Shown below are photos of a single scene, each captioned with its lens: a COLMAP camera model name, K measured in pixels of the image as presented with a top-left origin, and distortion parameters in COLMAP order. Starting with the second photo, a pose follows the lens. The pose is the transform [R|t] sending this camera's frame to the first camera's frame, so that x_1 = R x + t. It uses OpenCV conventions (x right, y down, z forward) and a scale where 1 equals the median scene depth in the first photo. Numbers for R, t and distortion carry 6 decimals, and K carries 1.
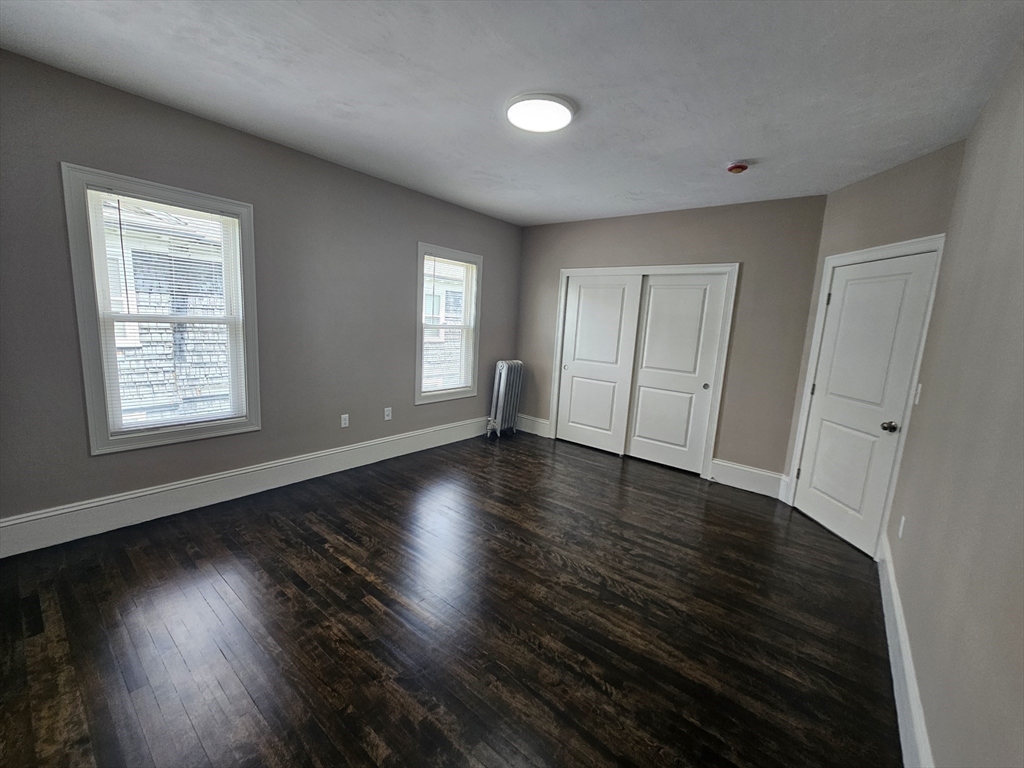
lens RADIAL K [[416.5, 0, 511.6], [0, 416.5, 379.4], [0, 0, 1]] dist [-0.001993, 0.000800]
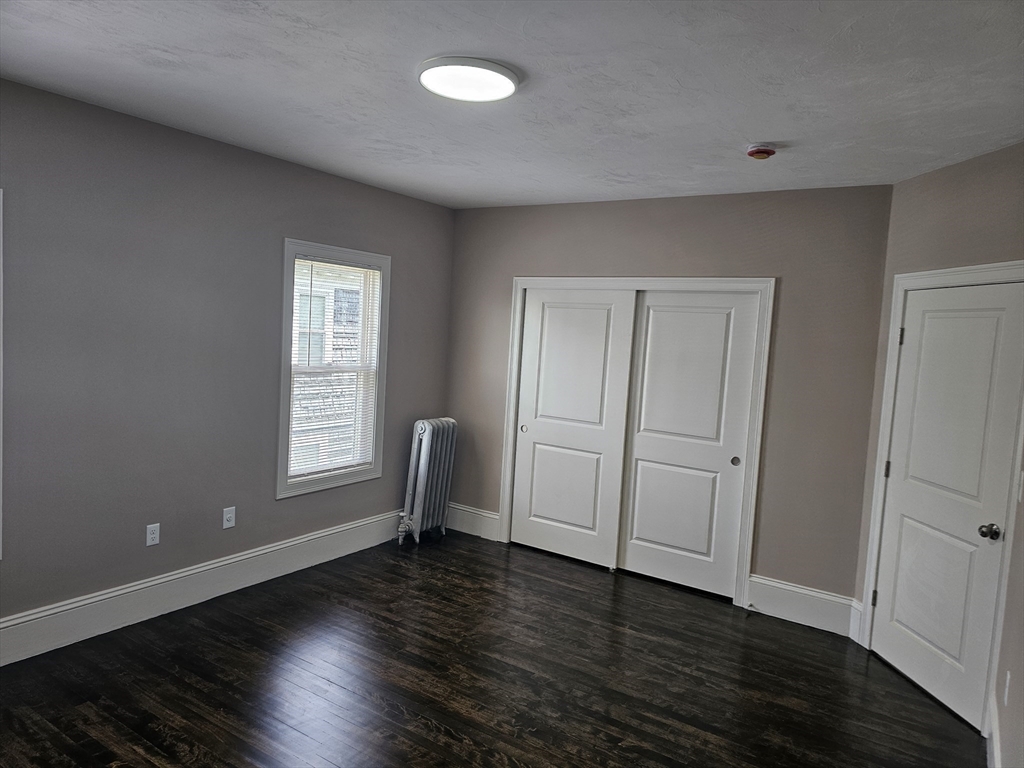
lens RADIAL K [[676.4, 0, 511.0], [0, 676.4, 378.2], [0, 0, 1]] dist [0.053489, -0.043147]
pose [[0.995201, -0.005191, 0.097718, 0.015225], [0.012388, 0.997241, -0.073188, -0.045513], [-0.097068, 0.074047, 0.992519, -0.040721]]
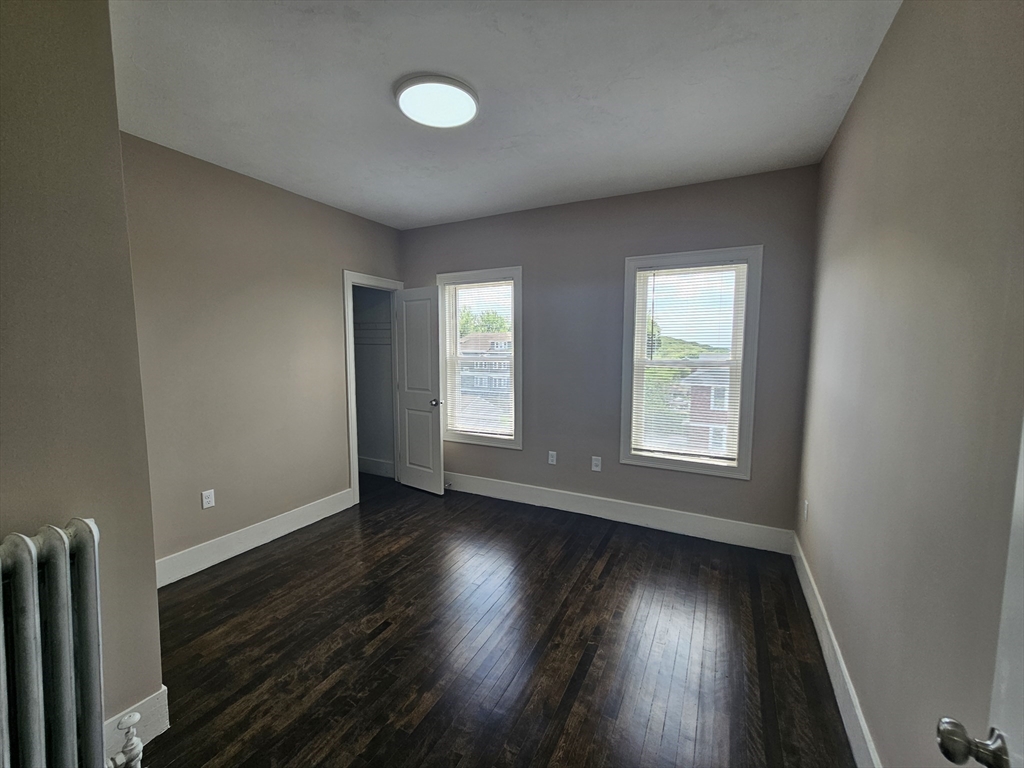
lens RADIAL K [[416.5, 0, 500.2], [0, 416.5, 400.1], [0, 0, 1]] dist [-0.001993, 0.000800]
pose [[0.193432, 0.071592, -0.978498, 0.598597], [-0.138332, 0.989361, 0.045041, -0.074179], [0.971313, 0.126646, 0.201278, 0.733915]]
